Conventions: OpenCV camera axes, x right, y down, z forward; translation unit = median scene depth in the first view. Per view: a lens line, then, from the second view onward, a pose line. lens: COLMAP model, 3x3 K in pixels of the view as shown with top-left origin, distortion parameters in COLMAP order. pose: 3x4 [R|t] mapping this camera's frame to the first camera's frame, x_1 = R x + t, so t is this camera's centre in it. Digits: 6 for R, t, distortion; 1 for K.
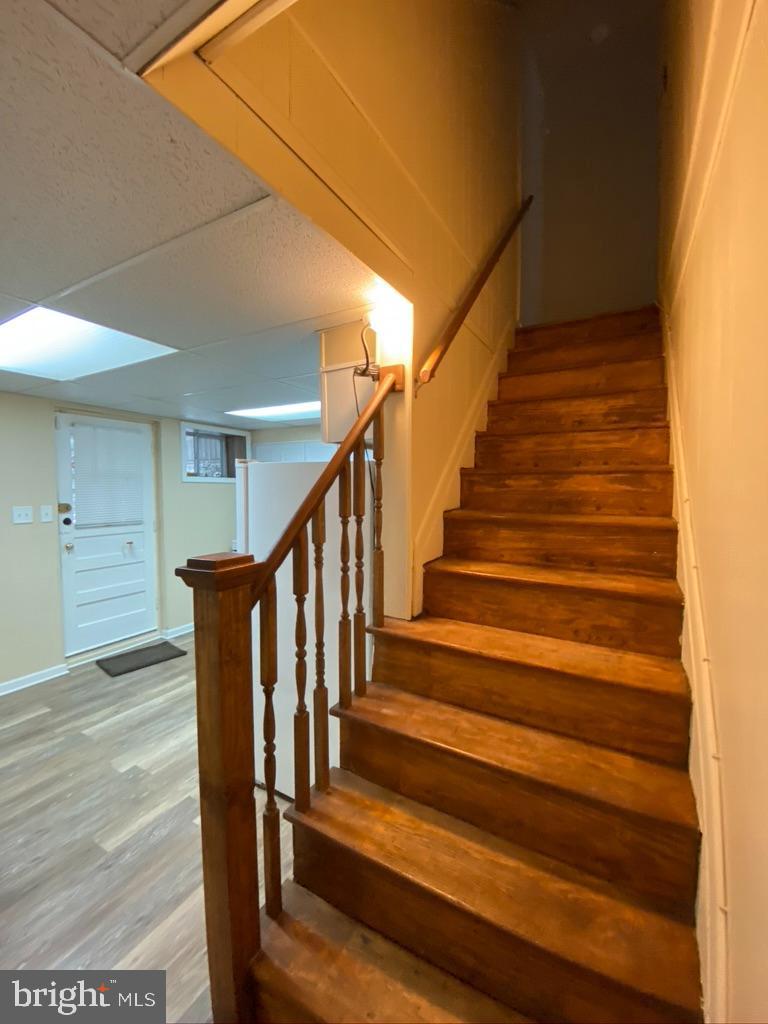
lens RADIAL K [[411.8, 0, 384.0], [0, 411.8, 512.0], [0, 0, 1]] dist [-0.000695, -0.012049]
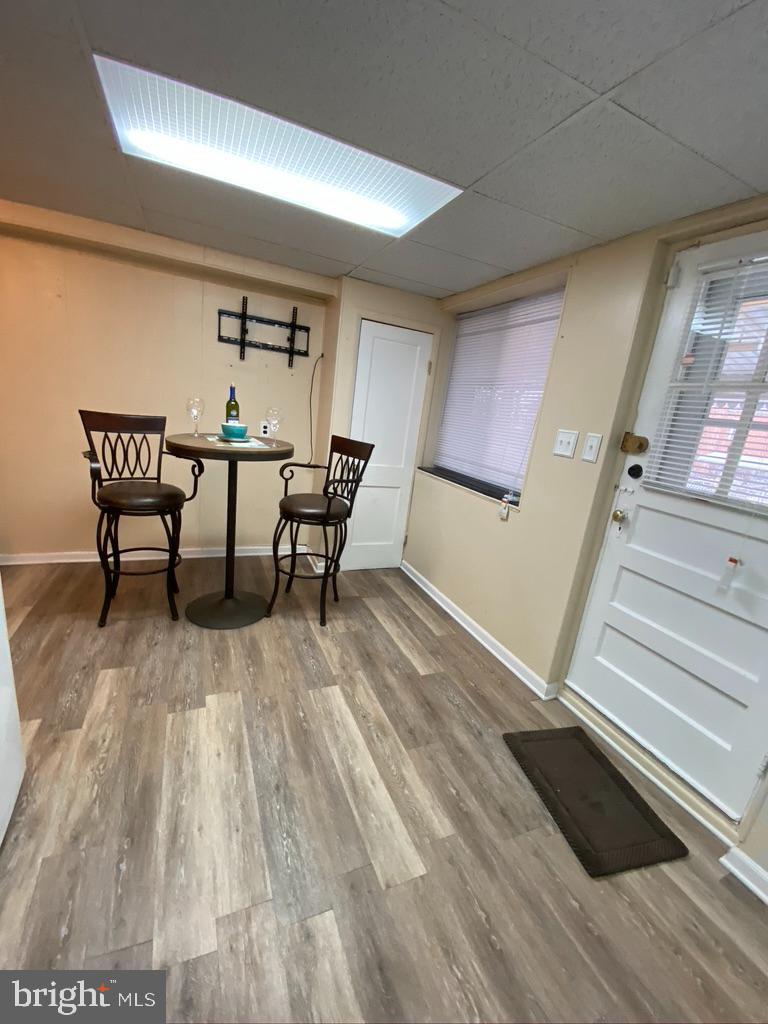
lens RADIAL K [[411.8, 0, 384.0], [0, 411.8, 512.0], [0, 0, 1]] dist [-0.000695, -0.012049]
pose [[-0.593489, 0.120474, -0.795774, -0.180525], [-0.179274, 0.944105, 0.276633, -0.019961], [0.784622, 0.306840, -0.538718, 1.291563]]
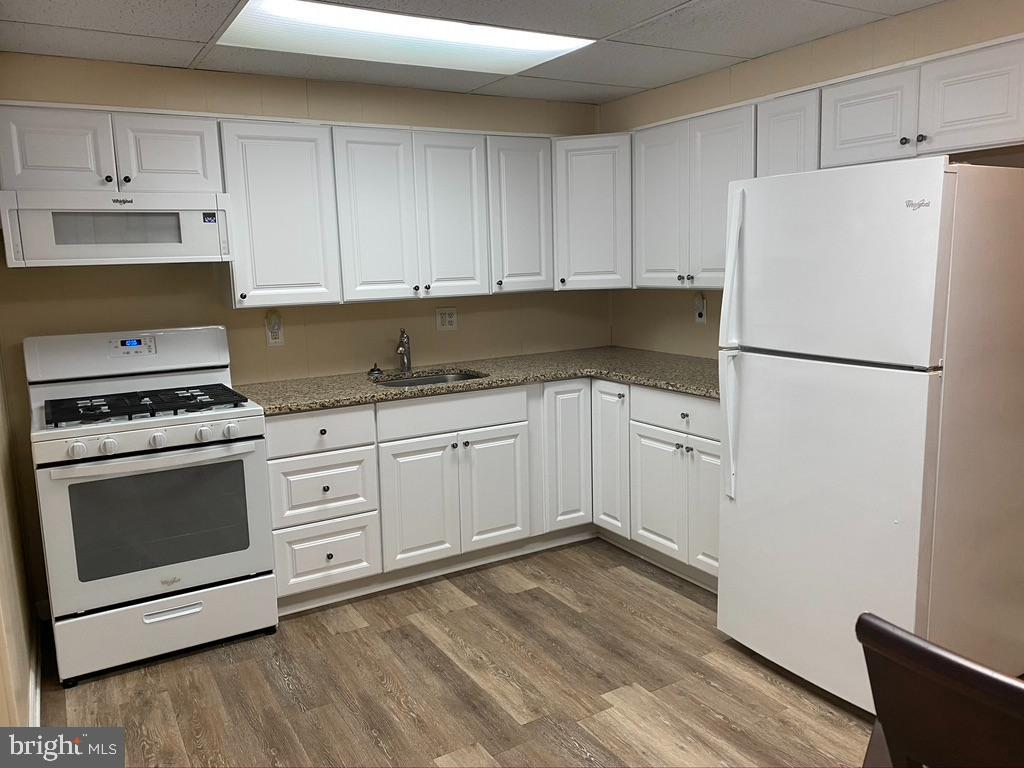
lens RADIAL K [[778.4, 0, 512.0], [0, 778.4, 384.0], [0, 0, 1]] dist [0.021583, -0.002960]
pose [[0.497348, -0.163610, 0.851984, -1.119499], [0.095516, 0.986413, 0.133667, -0.013763], [-0.862277, 0.014899, 0.506218, 0.711057]]
